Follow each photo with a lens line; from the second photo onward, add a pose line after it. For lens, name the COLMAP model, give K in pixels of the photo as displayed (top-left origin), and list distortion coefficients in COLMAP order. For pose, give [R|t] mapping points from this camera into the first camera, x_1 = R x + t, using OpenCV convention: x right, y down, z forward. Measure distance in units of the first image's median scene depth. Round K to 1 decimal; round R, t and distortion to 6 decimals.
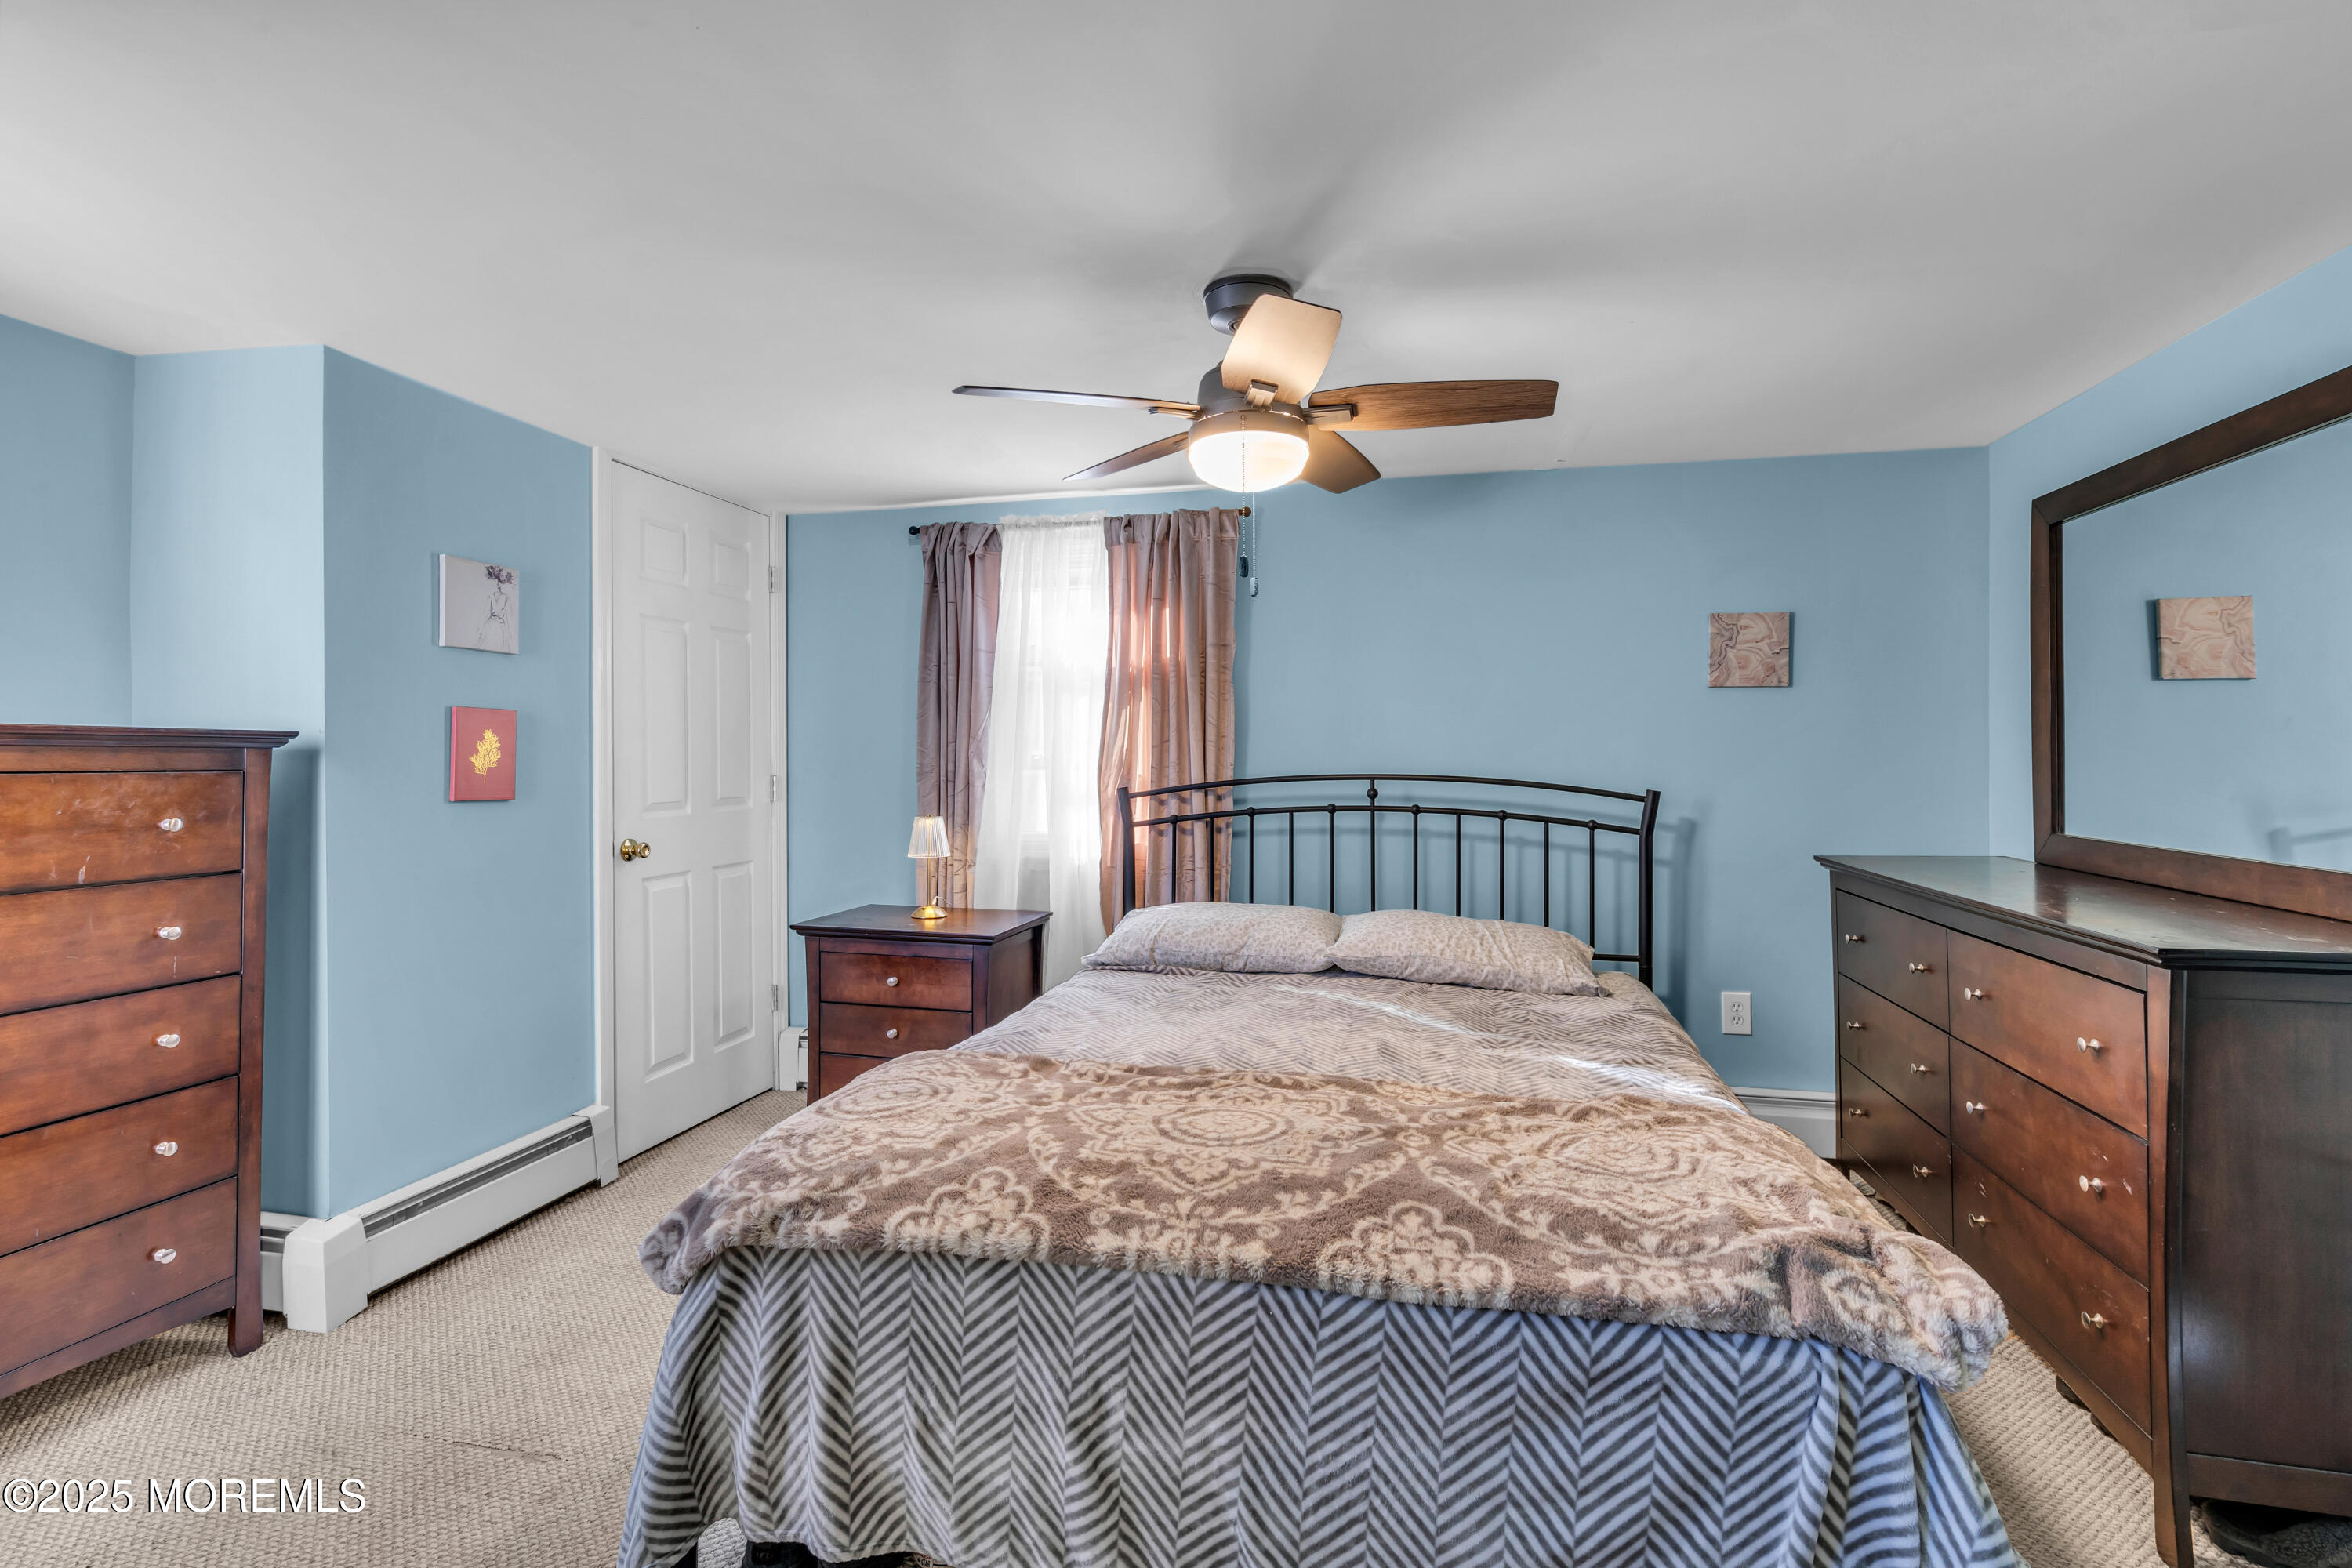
lens RADIAL K [[1069.9, 0, 1169.7], [0, 1069.9, 764.2], [0, 0, 1]] dist [-0.007518, 0.002522]
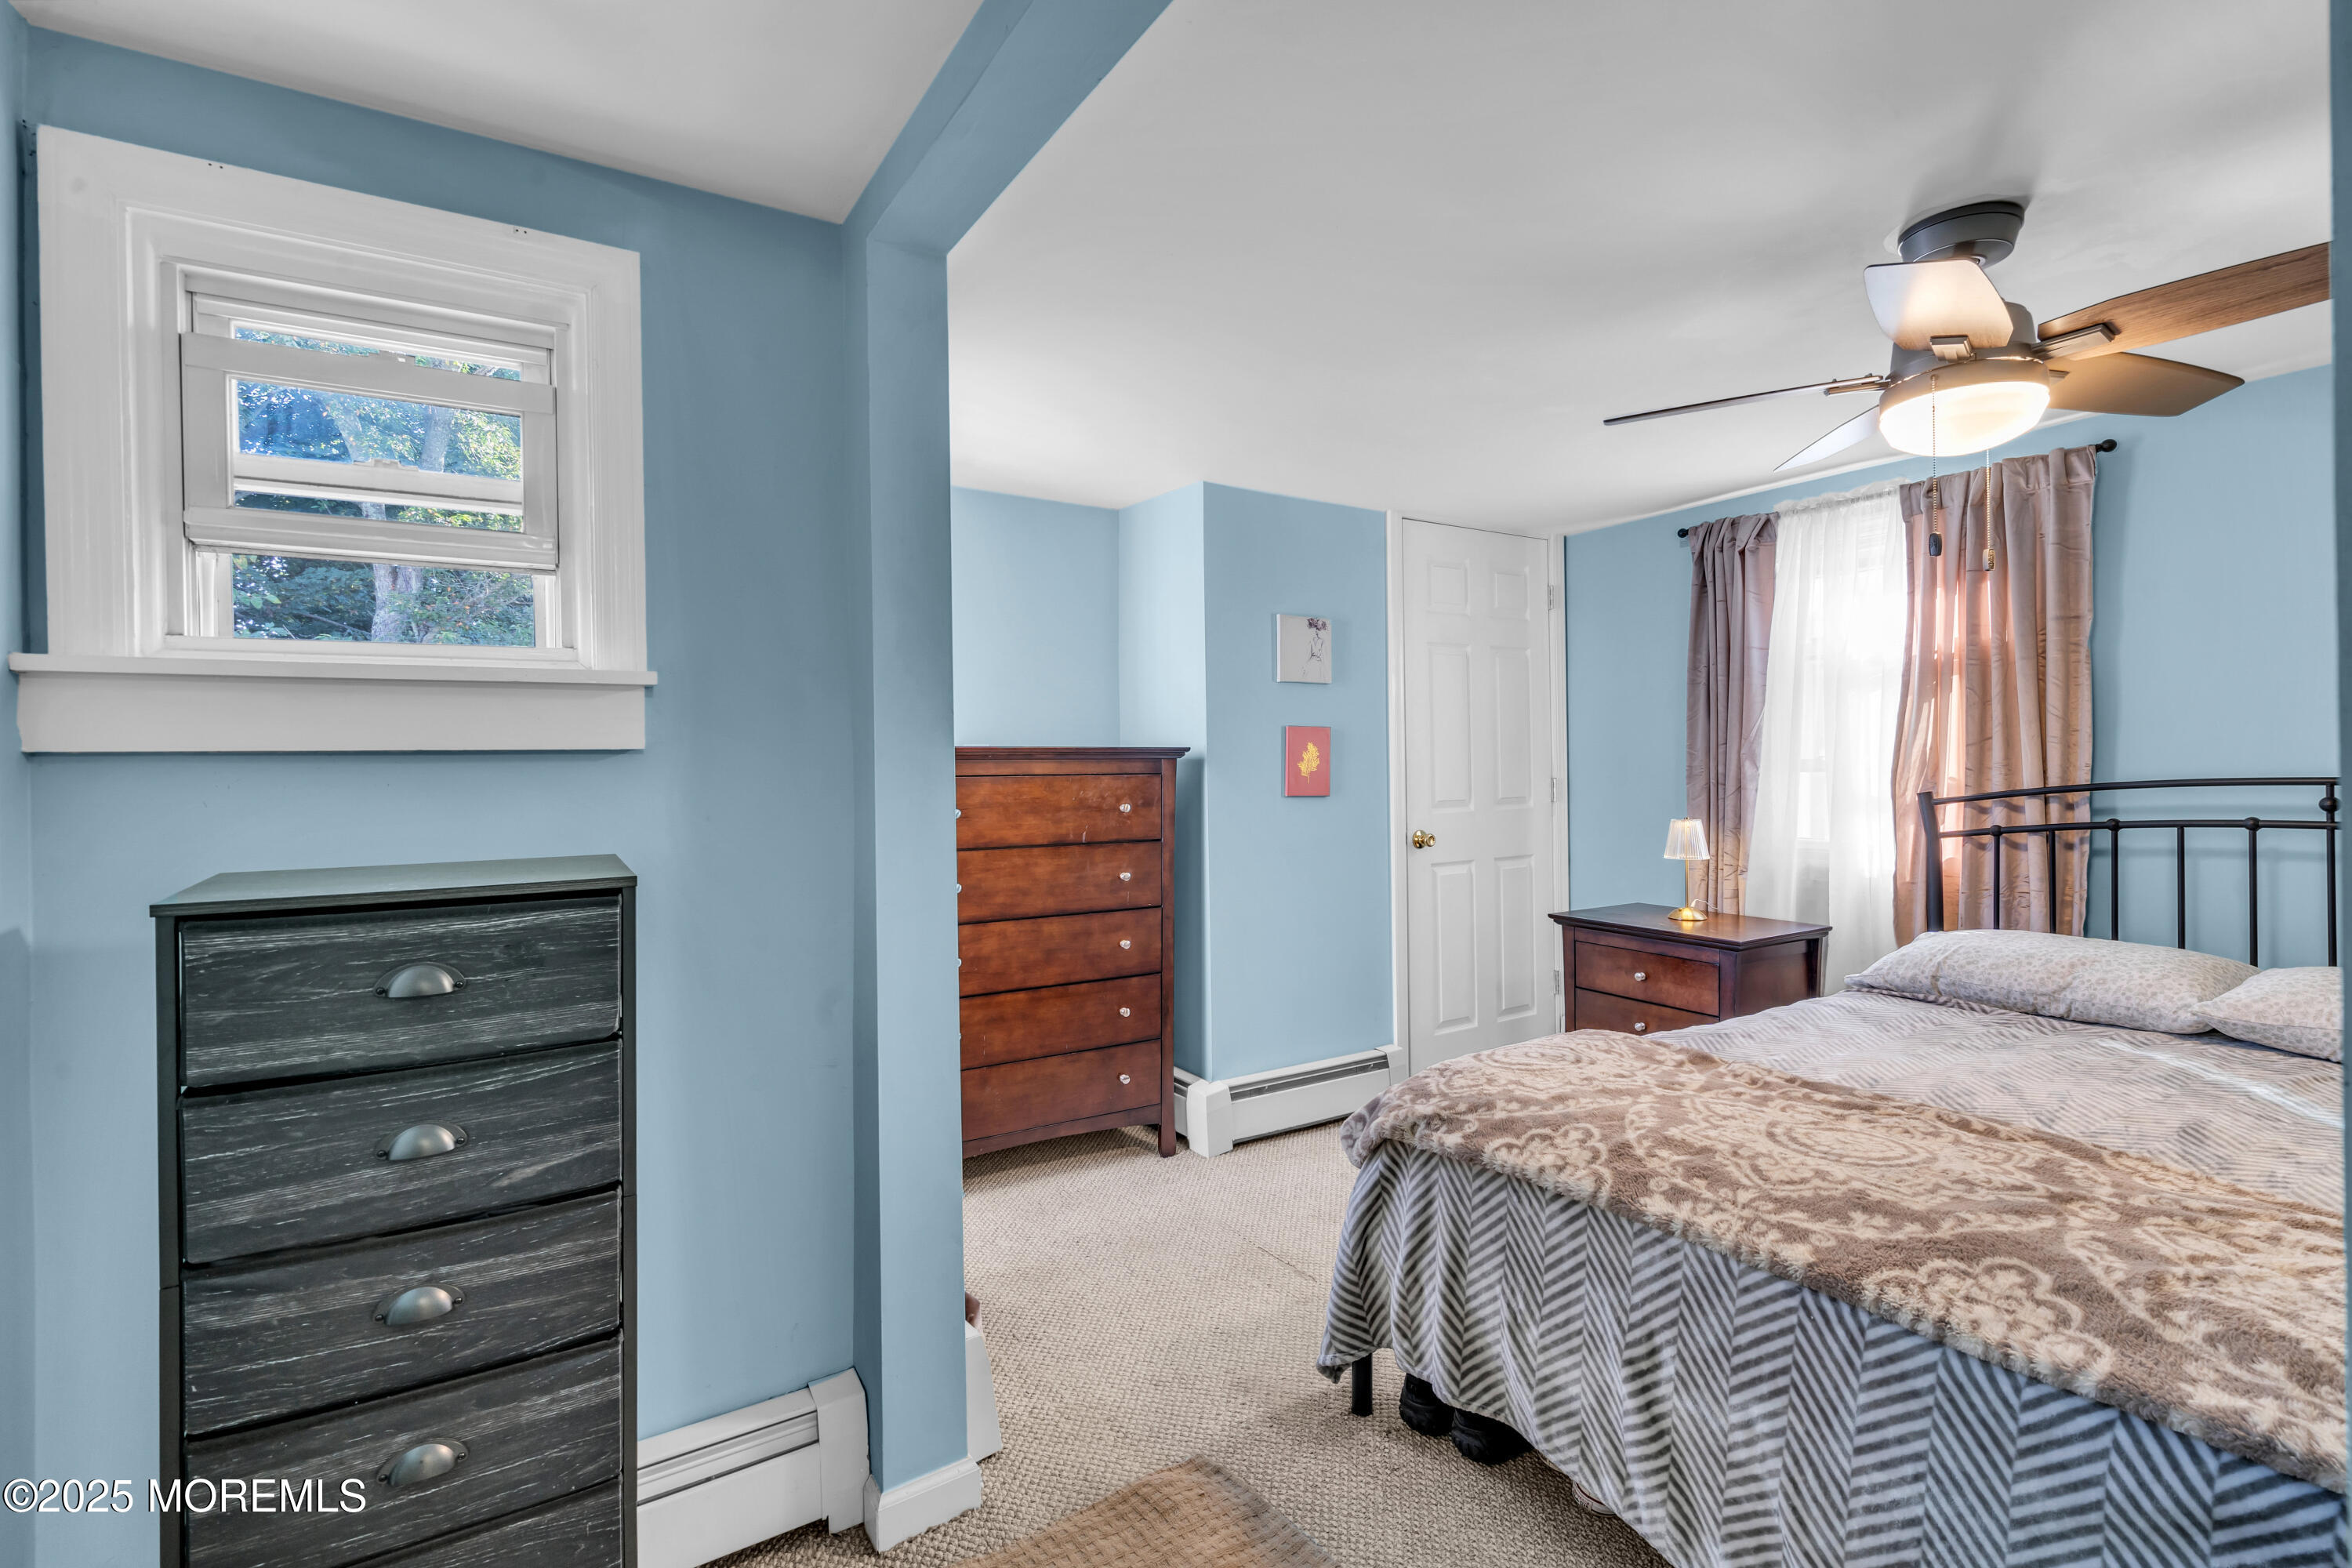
lens RADIAL K [[1069.9, 0, 1191.2], [0, 1069.9, 779.4], [0, 0, 1]] dist [-0.007518, 0.002522]
pose [[0.717309, 0.002885, -0.696749, 0.228777], [0.005345, 0.999939, 0.009644, -0.000495], [0.696735, -0.010642, 0.717250, -0.068984]]
